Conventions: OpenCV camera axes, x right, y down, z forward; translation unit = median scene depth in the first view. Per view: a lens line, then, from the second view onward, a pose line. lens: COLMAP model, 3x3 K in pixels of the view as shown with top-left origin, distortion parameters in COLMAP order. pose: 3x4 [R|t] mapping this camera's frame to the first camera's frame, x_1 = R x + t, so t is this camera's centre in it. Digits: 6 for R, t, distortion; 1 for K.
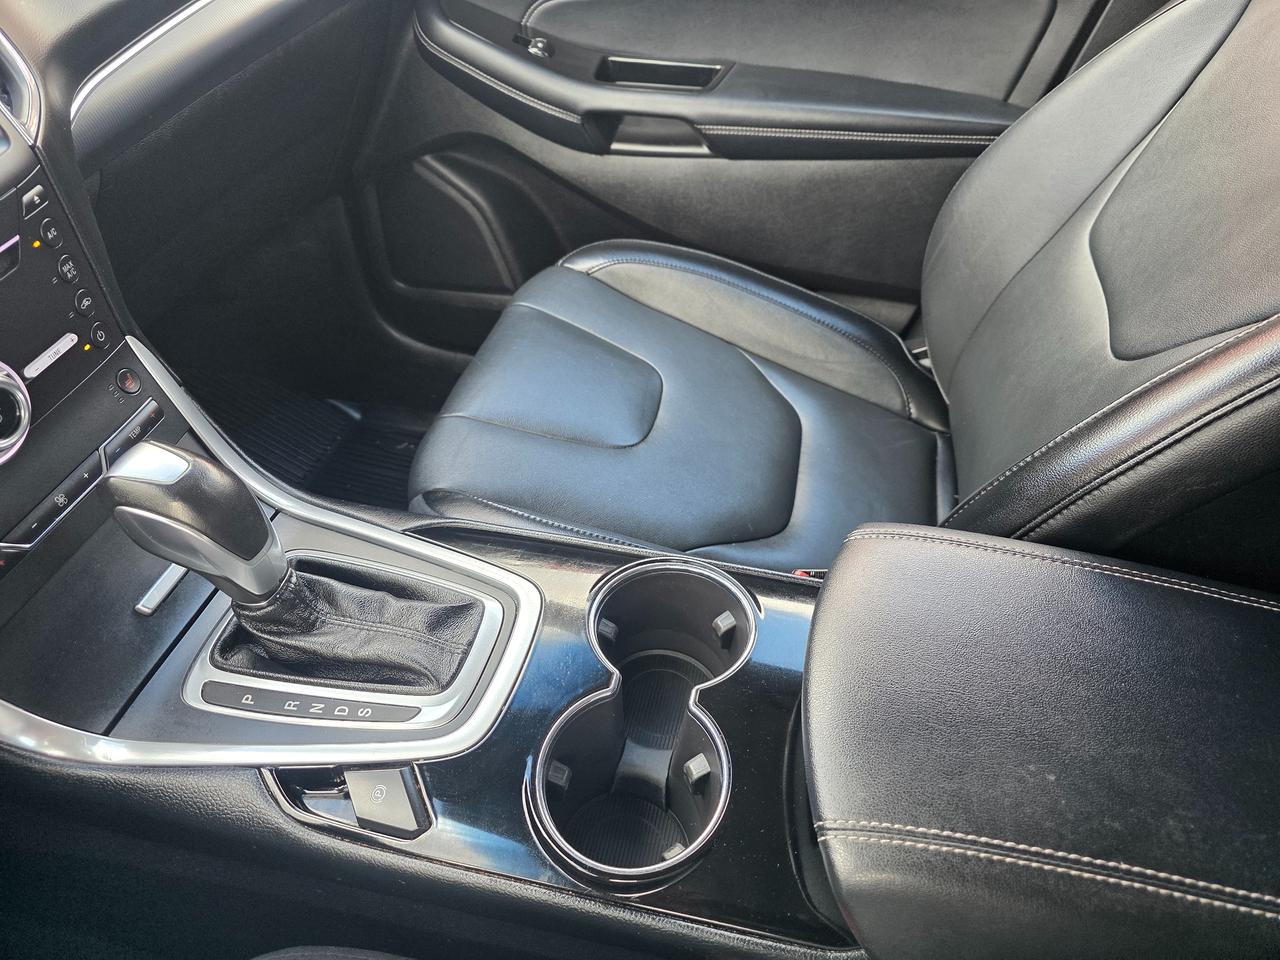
lens RADIAL K [[942.0, 0, 645.5], [0, 942.0, 478.5], [0, 0, 1]] dist [0.006799, 0.000233]
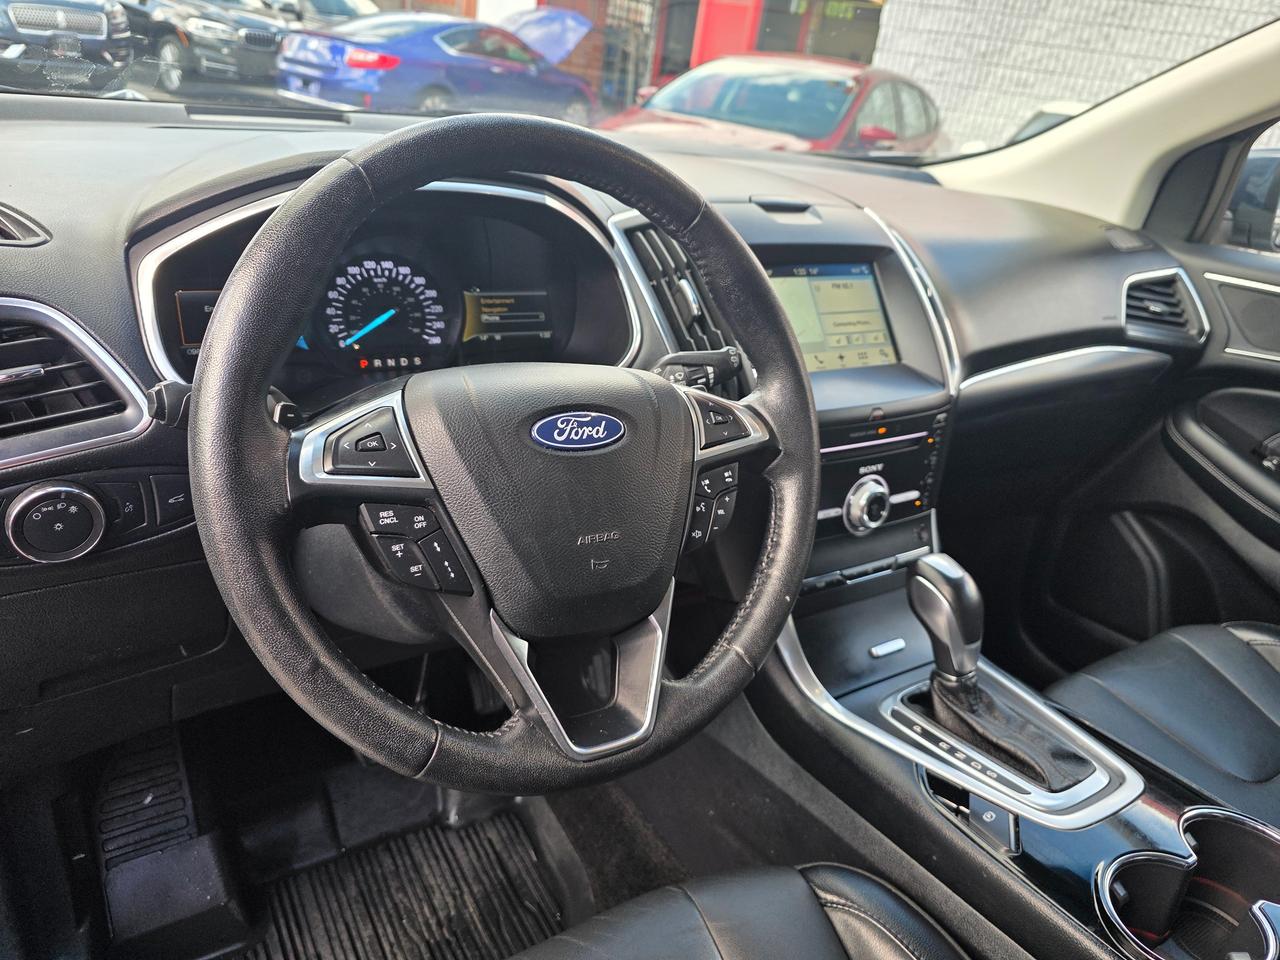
lens RADIAL K [[882.2, 0, 640.6], [0, 882.2, 470.5], [0, 0, 1]] dist [0.064735, -0.059146]
pose [[0.727893, 0.311498, -0.610853, 0.002242], [-0.516825, 0.834694, -0.190206, 0.386077], [0.450626, 0.454154, 0.768558, -0.492593]]
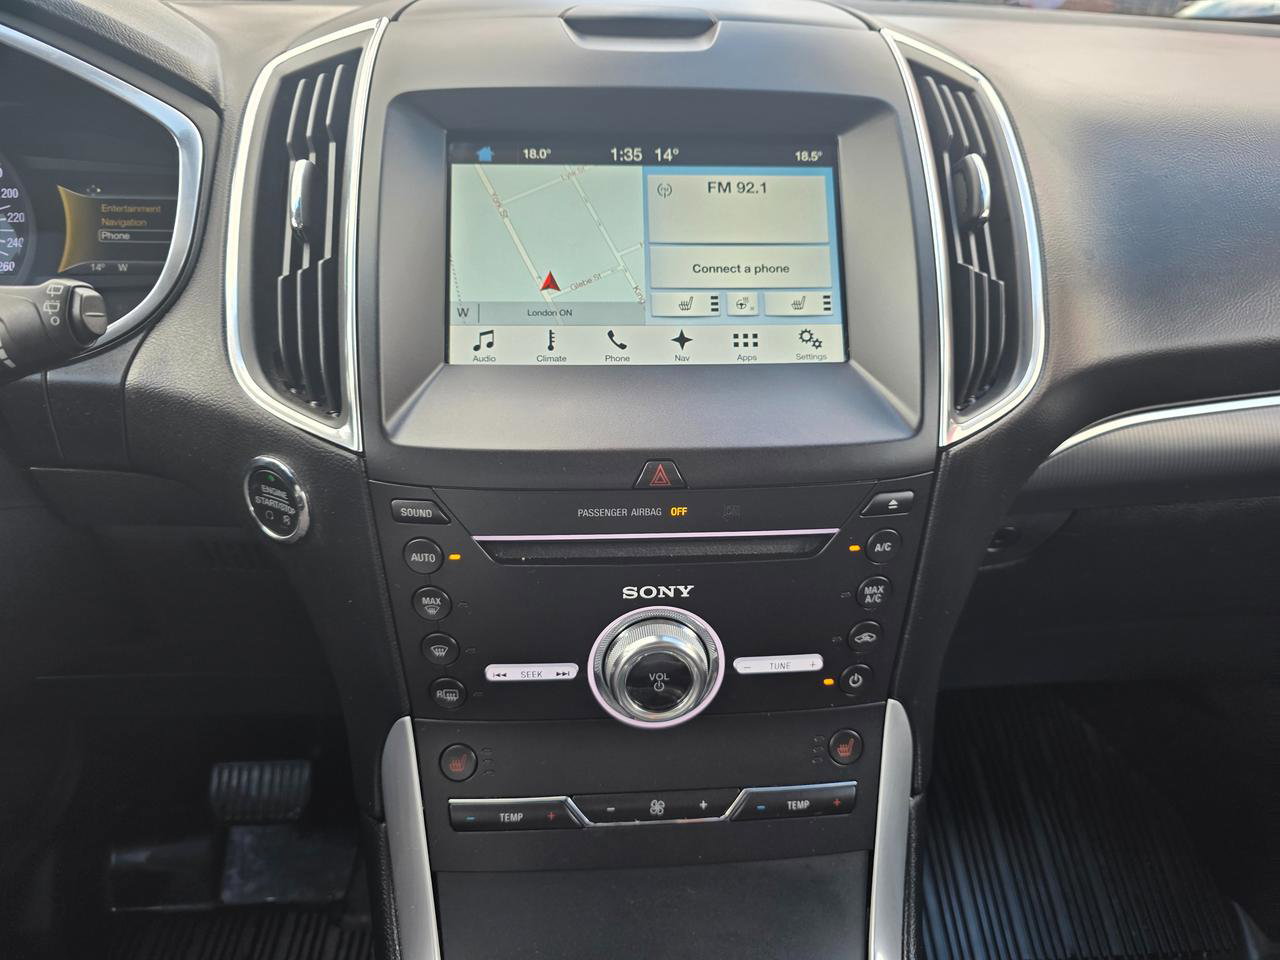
lens RADIAL K [[870.6, 0, 656.6], [0, 870.6, 482.6], [0, 0, 1]] dist [0.047879, -0.045956]
pose [[0.307863, 0.407007, -0.859980, -0.104786], [-0.643205, 0.755072, 0.127097, -0.265586], [0.701076, 0.514015, 0.494248, 0.494700]]
